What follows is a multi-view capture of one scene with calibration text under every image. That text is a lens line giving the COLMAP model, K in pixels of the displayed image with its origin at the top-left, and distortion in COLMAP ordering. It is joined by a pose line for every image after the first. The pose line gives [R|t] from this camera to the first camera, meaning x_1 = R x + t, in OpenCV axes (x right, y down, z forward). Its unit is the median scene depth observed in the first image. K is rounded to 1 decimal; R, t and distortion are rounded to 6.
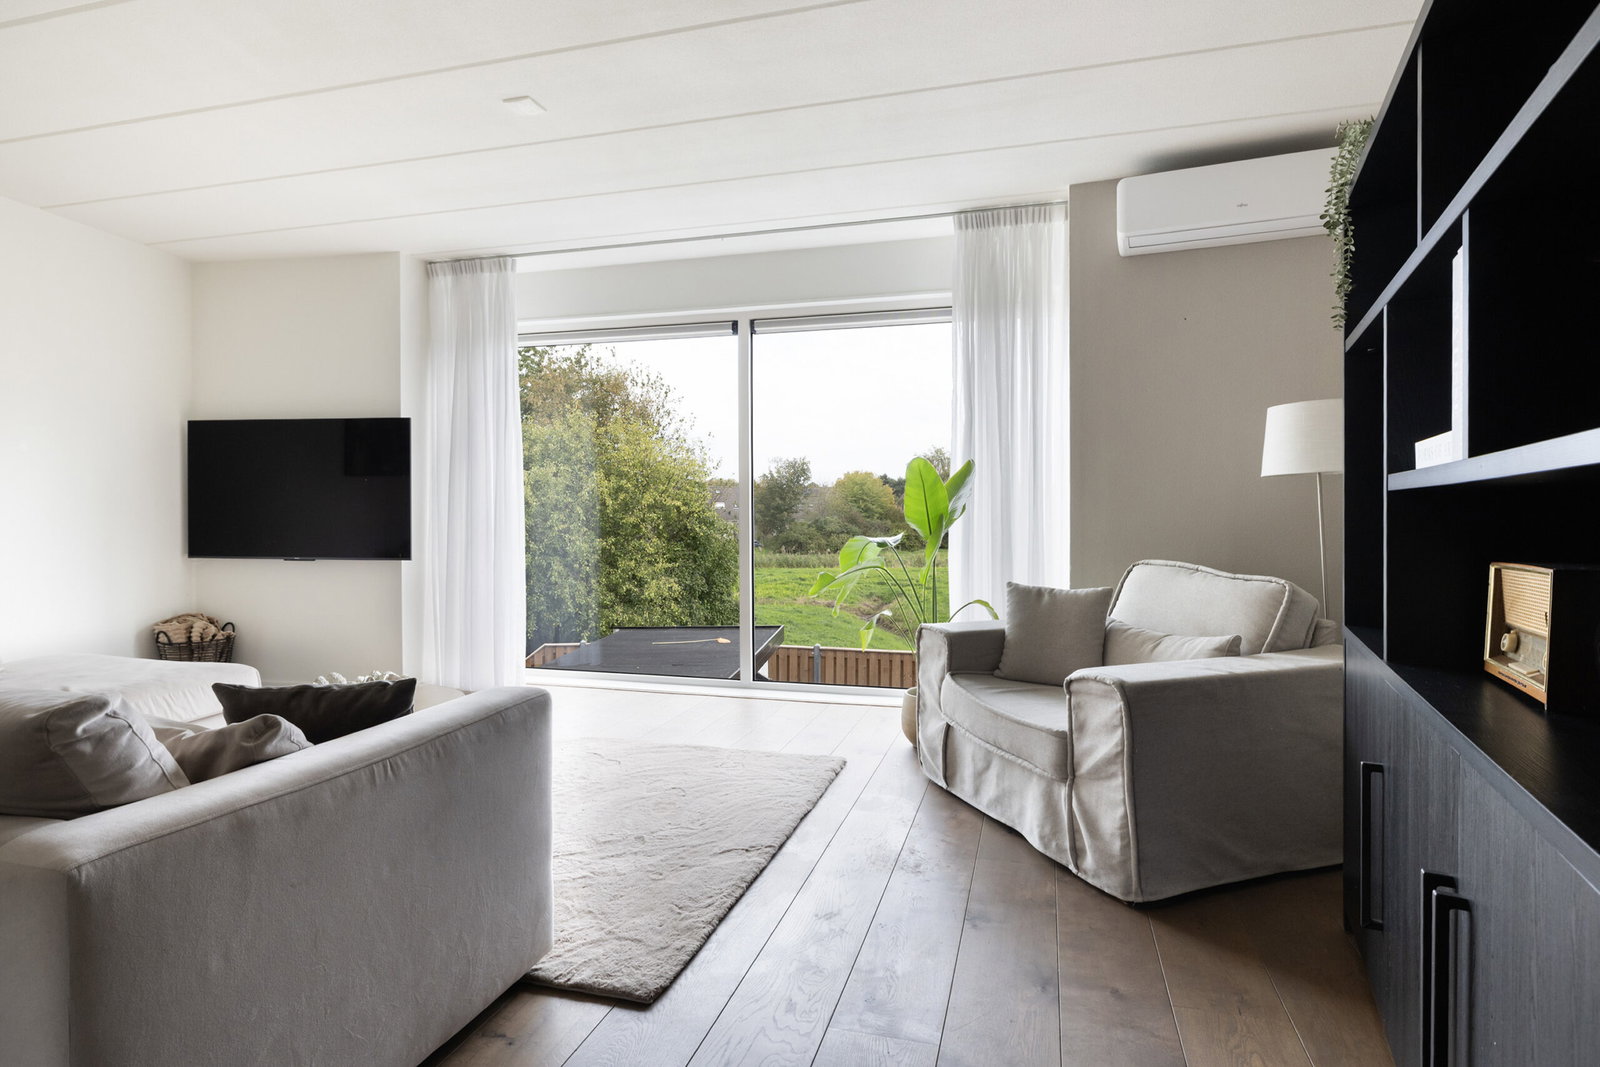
lens RADIAL K [[847.4, 0, 810.4], [0, 847.4, 525.4], [0, 0, 1]] dist [-0.000836, 0.000055]
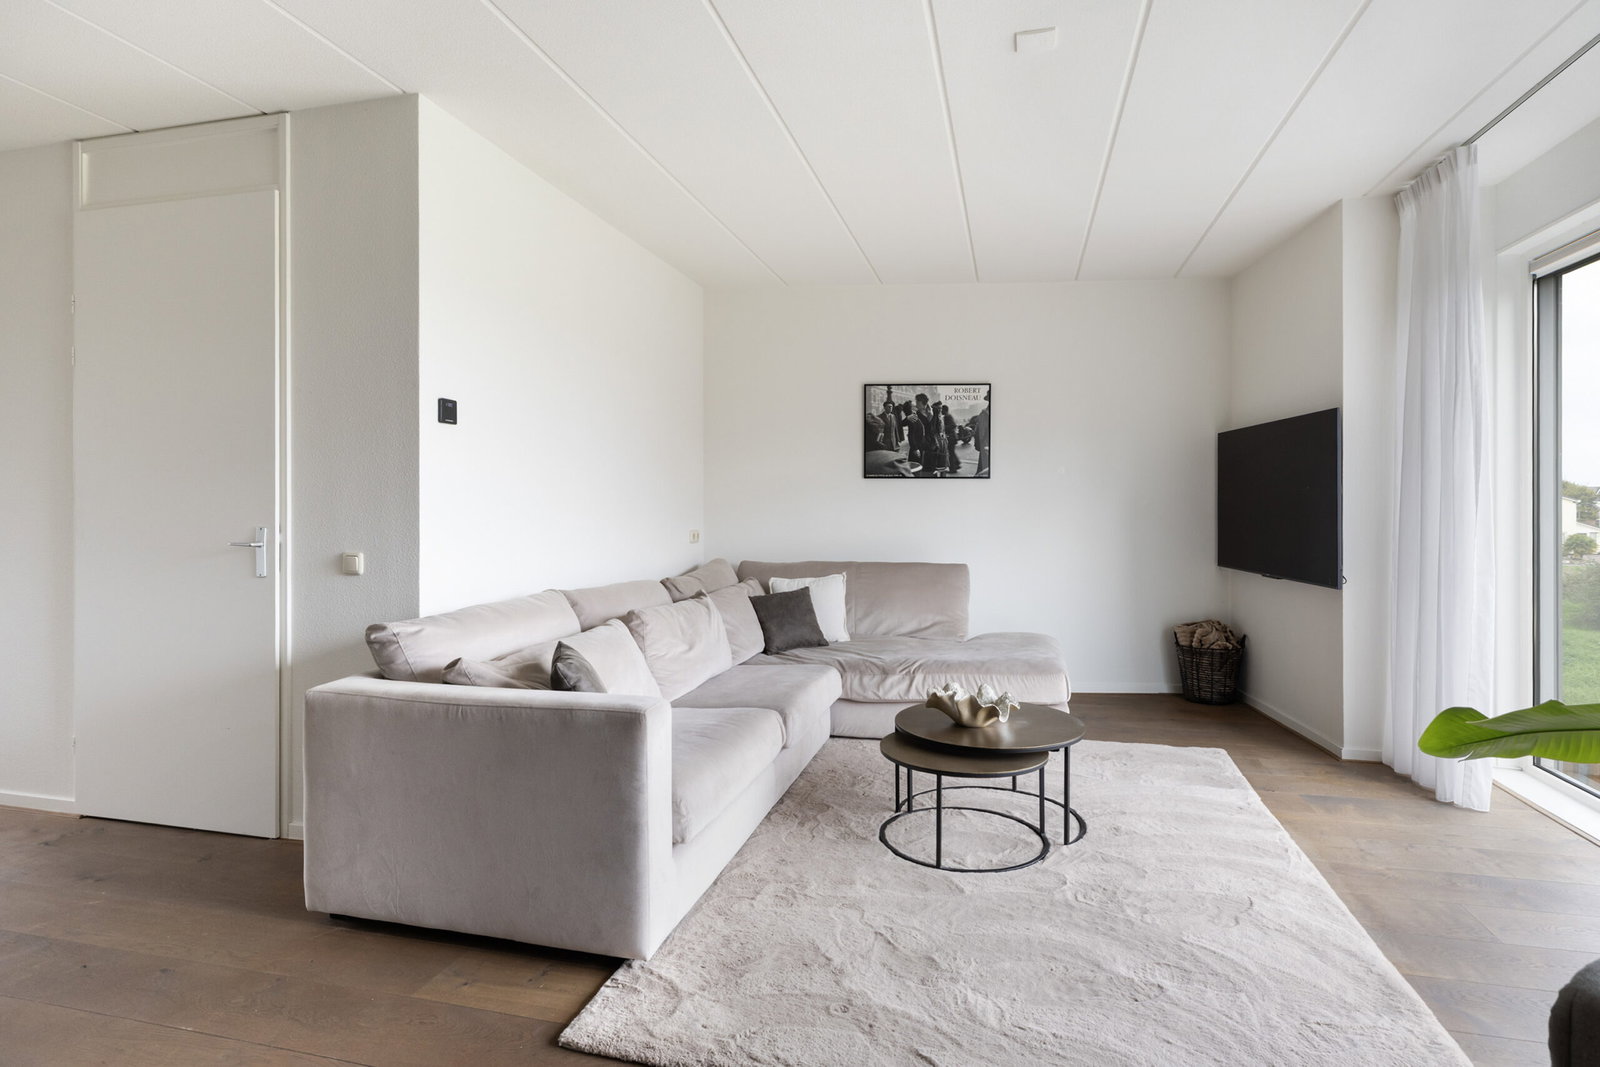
lens RADIAL K [[847.4, 0, 785.9], [0, 847.4, 520.7], [0, 0, 1]] dist [-0.000836, 0.000055]
pose [[0.006033, 0.014736, -0.999873, 0.507077], [-0.017044, 0.999748, 0.014631, -0.039737], [0.999837, 0.016954, 0.006282, 0.805506]]
